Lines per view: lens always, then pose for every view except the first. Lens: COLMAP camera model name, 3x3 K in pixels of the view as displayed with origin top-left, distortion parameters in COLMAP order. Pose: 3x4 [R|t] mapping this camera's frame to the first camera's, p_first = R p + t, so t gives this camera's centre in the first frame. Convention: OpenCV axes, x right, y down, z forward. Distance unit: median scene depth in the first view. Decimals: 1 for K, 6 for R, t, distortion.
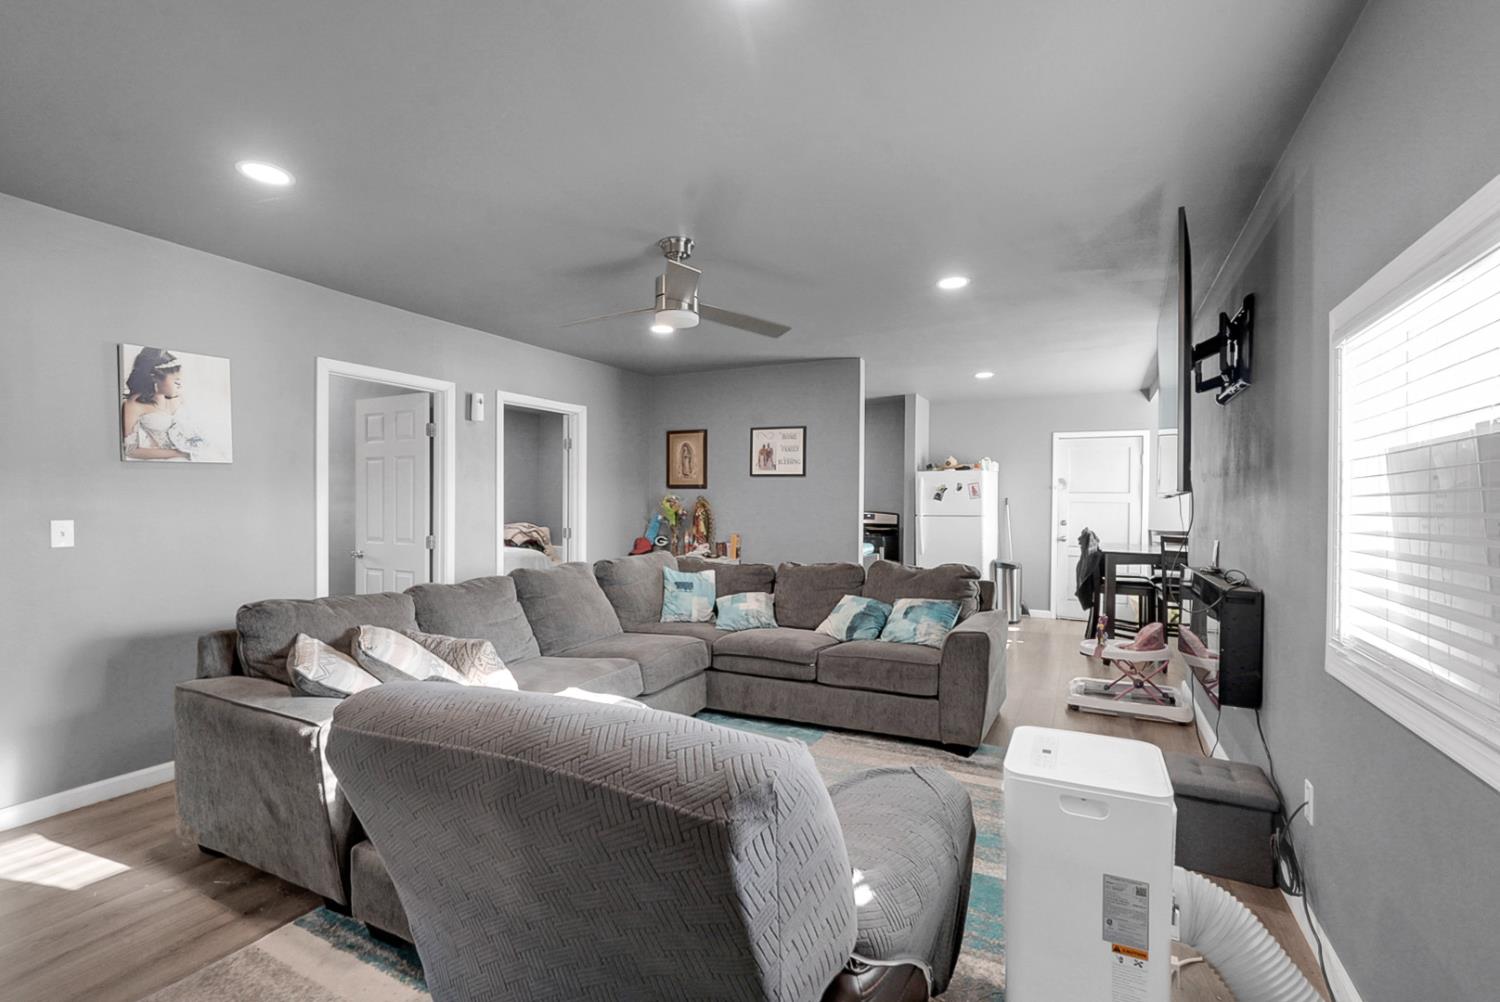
lens RADIAL K [[656.3, 0, 753.6], [0, 656.3, 505.2], [0, 0, 1]] dist [-0.014862, 0.007626]
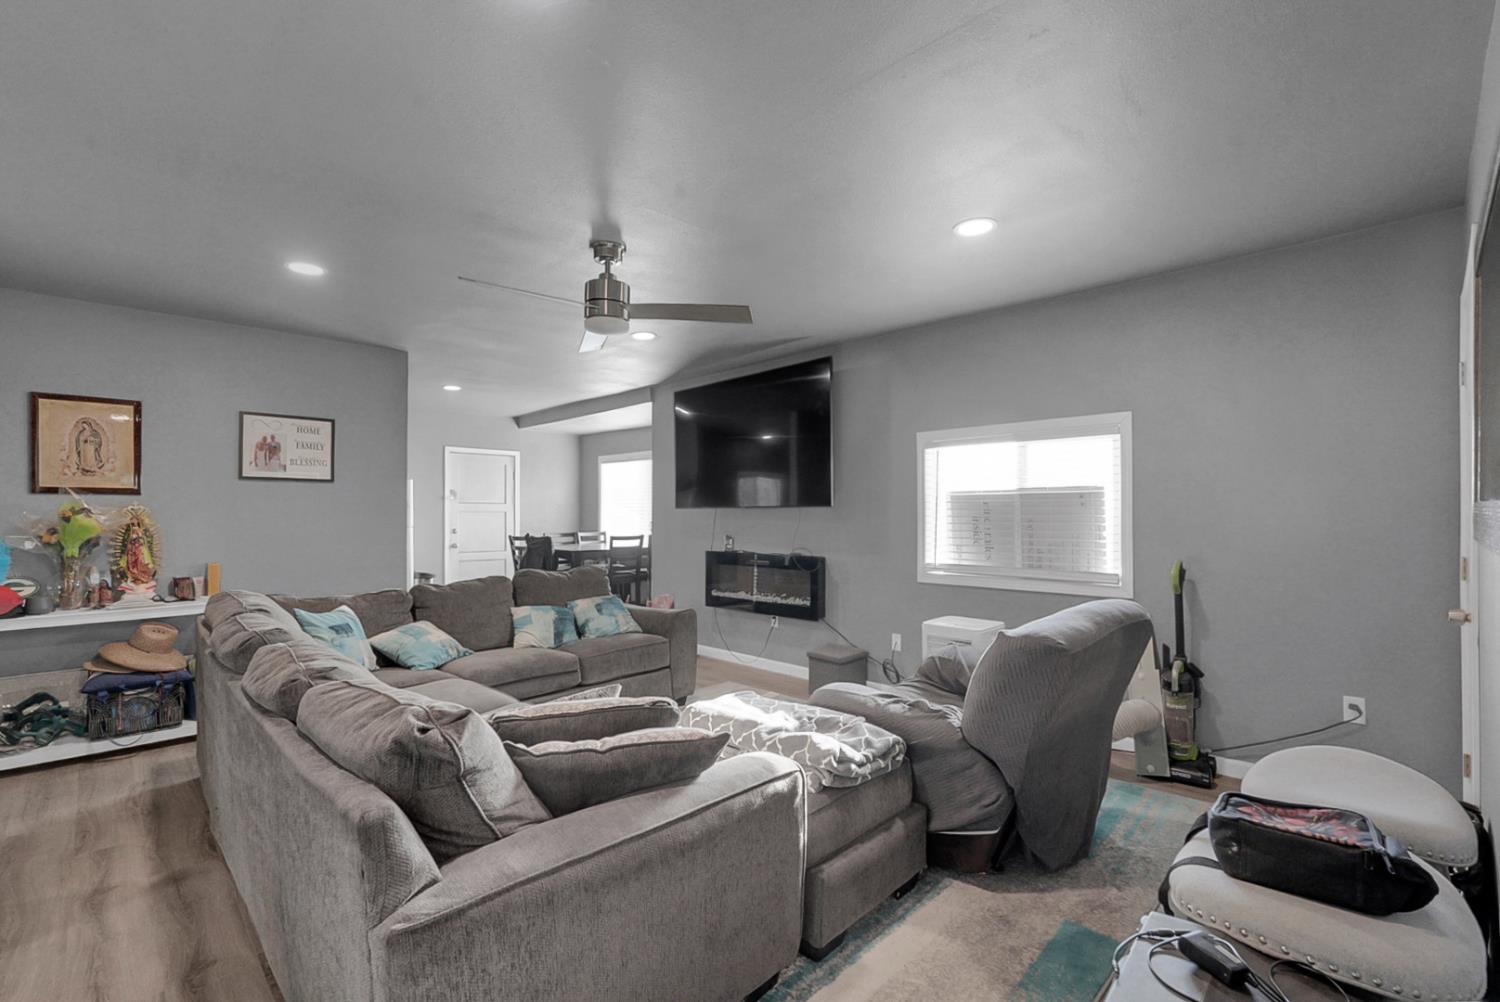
lens RADIAL K [[656.3, 0, 753.6], [0, 656.3, 505.2], [0, 0, 1]] dist [-0.014862, 0.007626]
pose [[0.314187, 0.001763, 0.949359, -0.501504], [0.010065, 0.999936, -0.005188, -0.006392], [-0.949308, 0.011186, 0.314149, 0.251638]]
